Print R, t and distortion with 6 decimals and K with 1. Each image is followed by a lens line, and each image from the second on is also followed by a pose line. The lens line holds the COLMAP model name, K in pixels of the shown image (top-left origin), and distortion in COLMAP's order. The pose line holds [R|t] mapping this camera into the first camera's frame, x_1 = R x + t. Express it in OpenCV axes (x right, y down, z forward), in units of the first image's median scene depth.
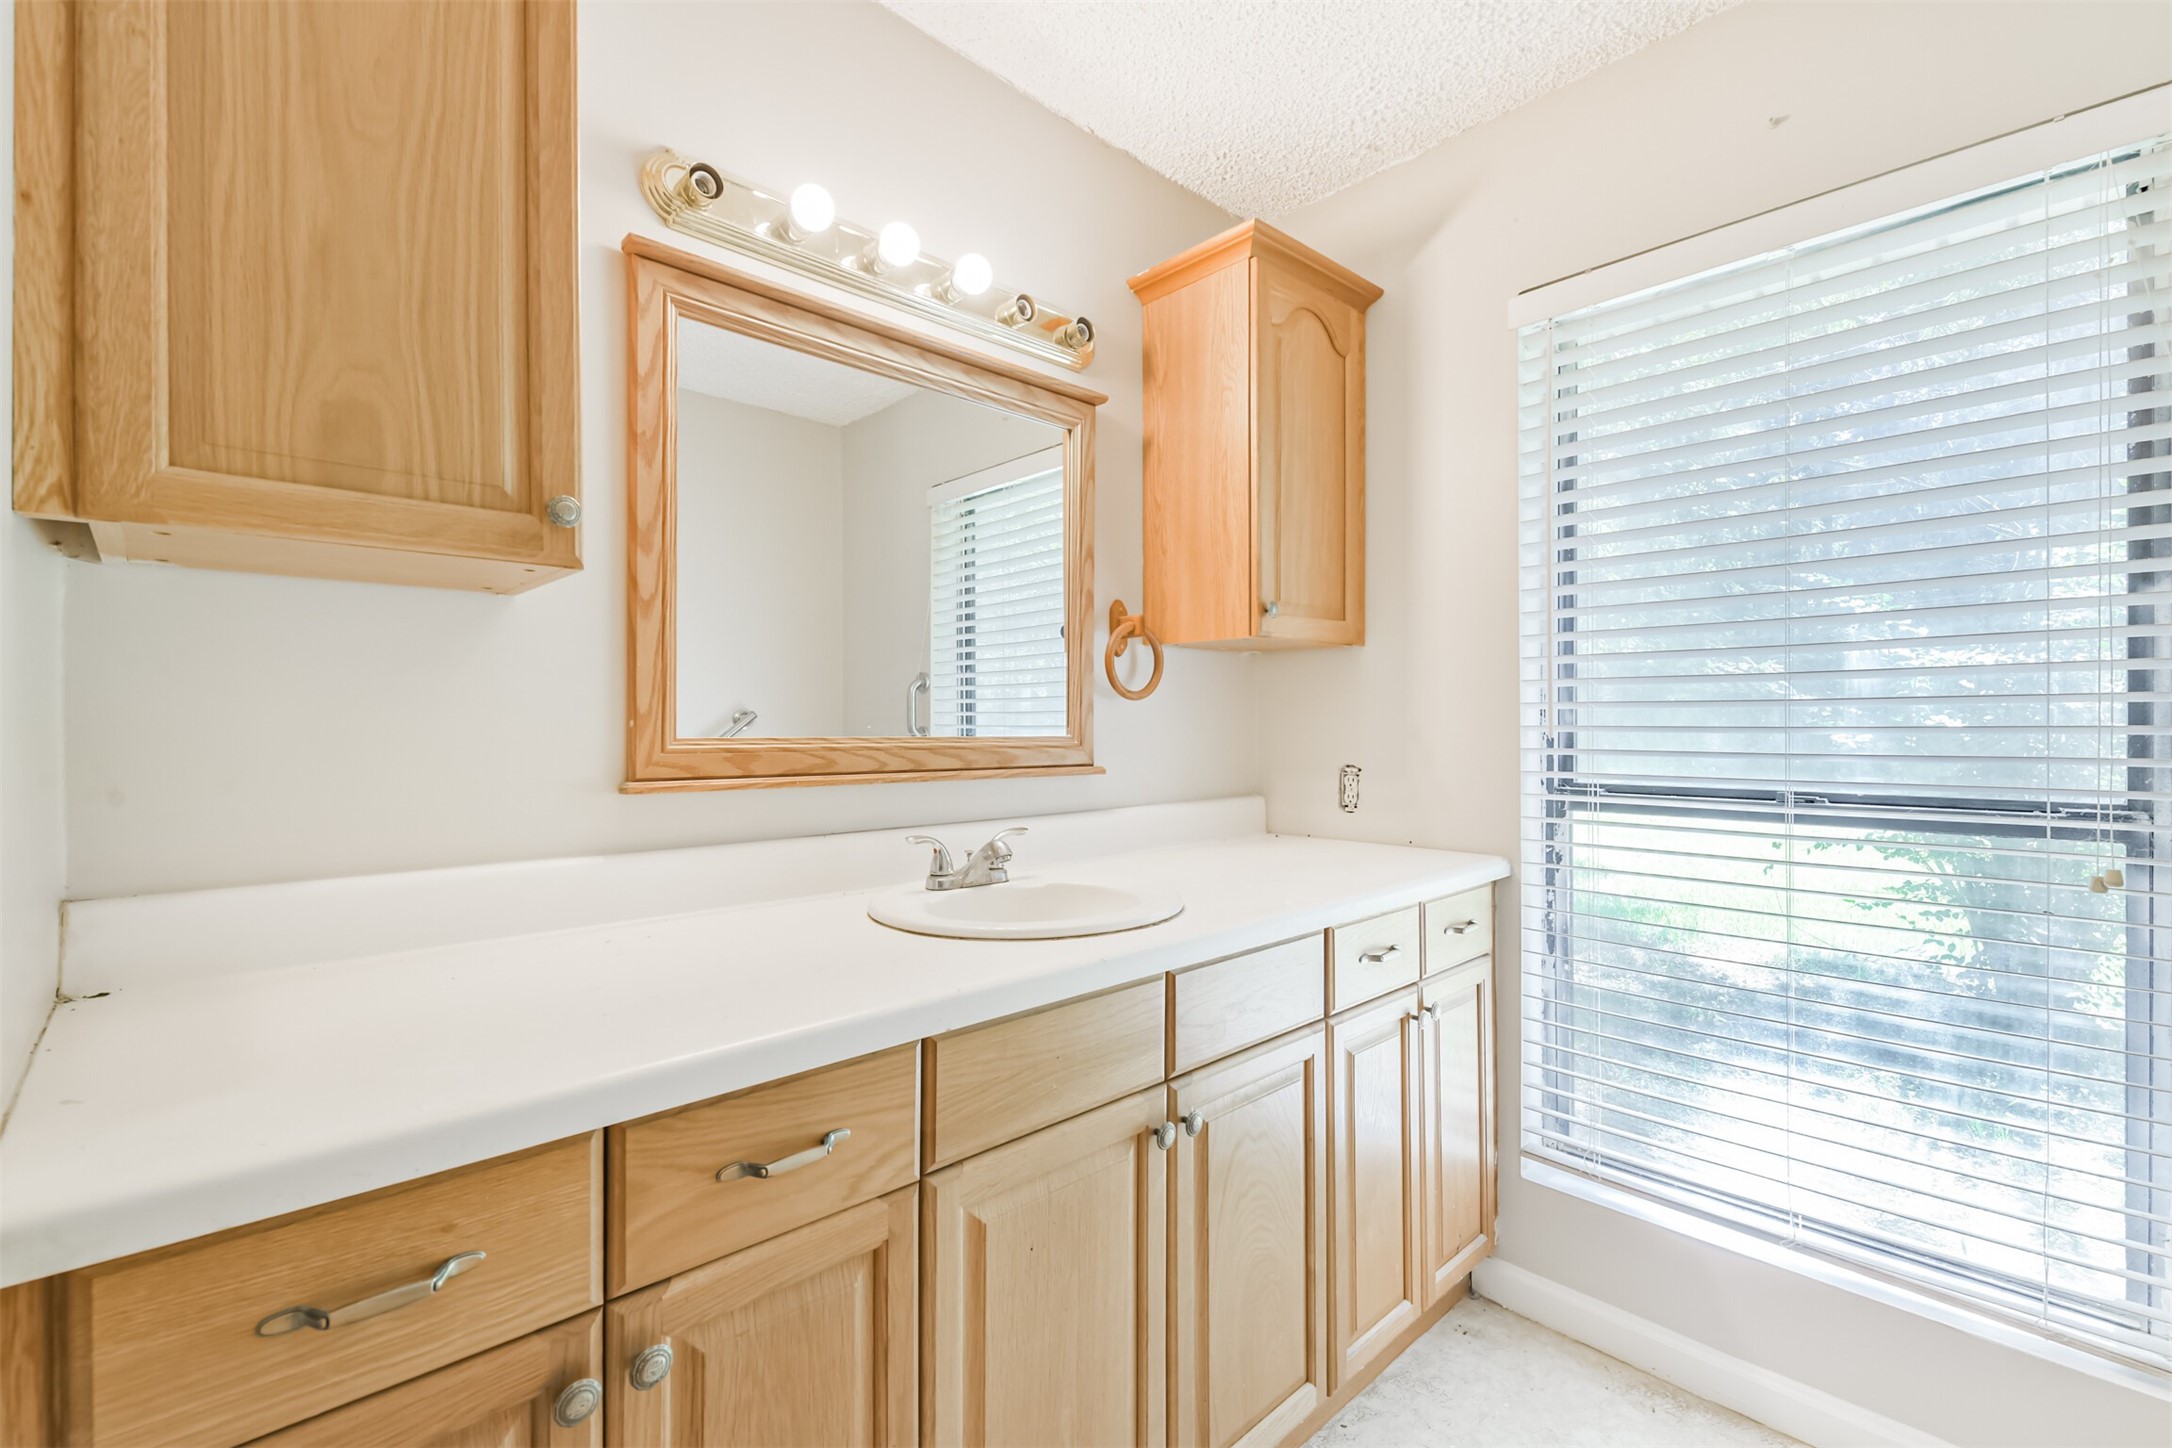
lens RADIAL K [[923.0, 0, 1121.3], [0, 923.0, 725.2], [0, 0, 1]] dist [0.006519, -0.001881]
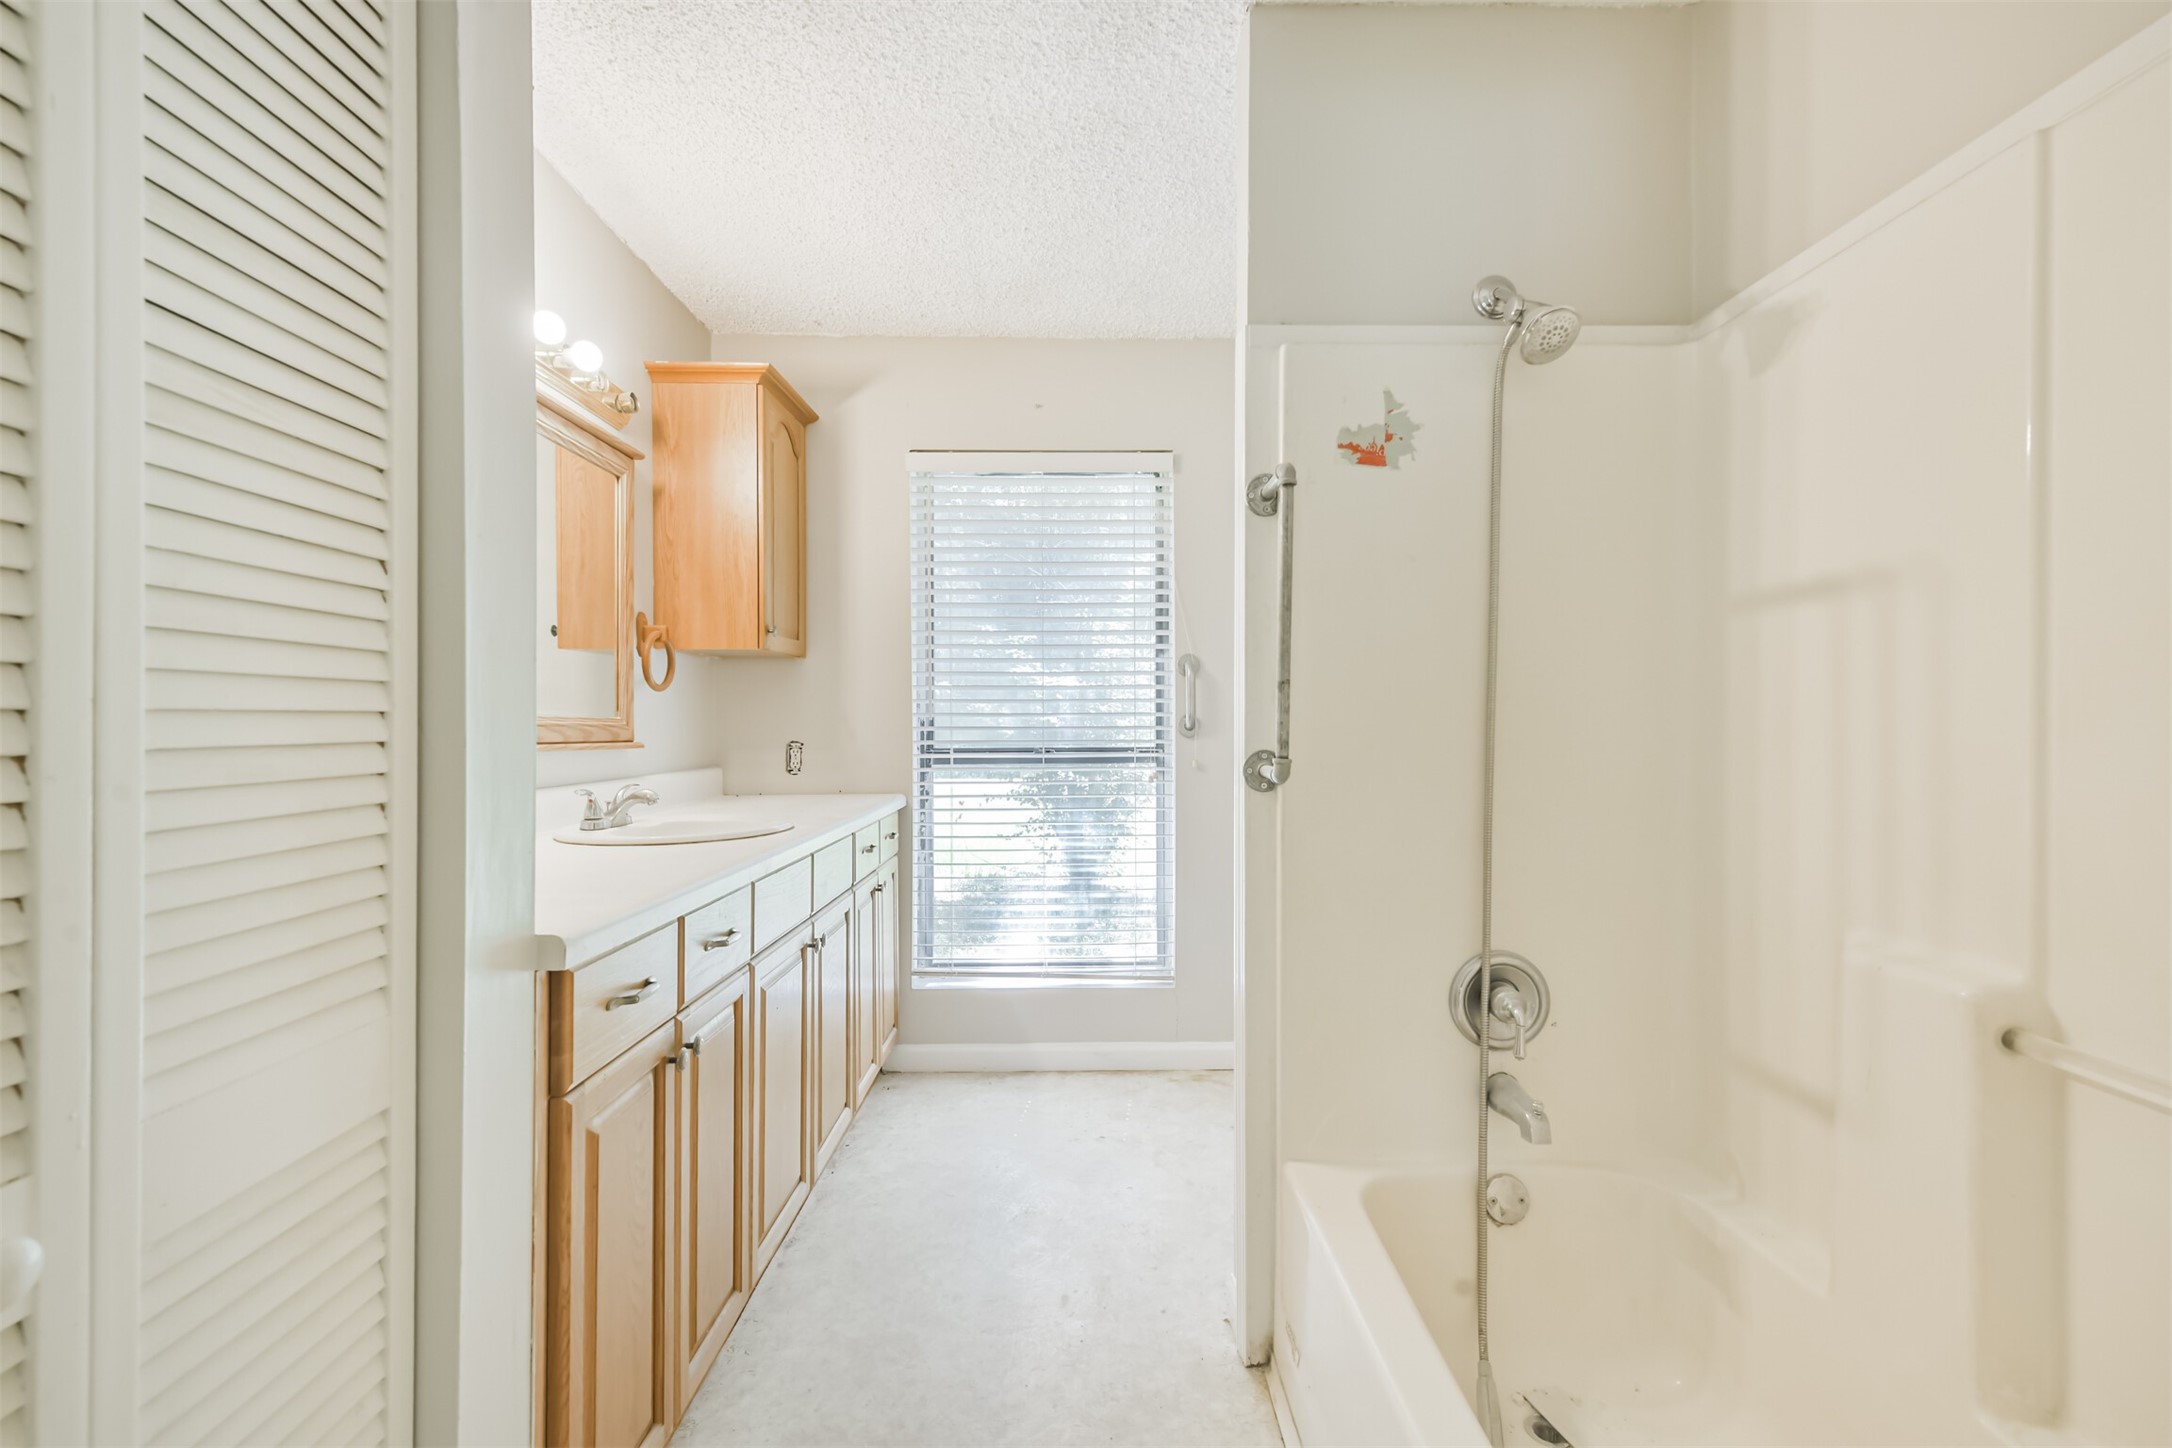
lens RADIAL K [[923.0, 0, 1083.6], [0, 923.0, 724.2], [0, 0, 1]] dist [0.006519, -0.001881]
pose [[0.674571, 0.000878, 0.738209, -0.559183], [0.006319, 0.999956, -0.006964, 0.033288], [-0.738183, 0.009362, 0.674536, -0.323373]]
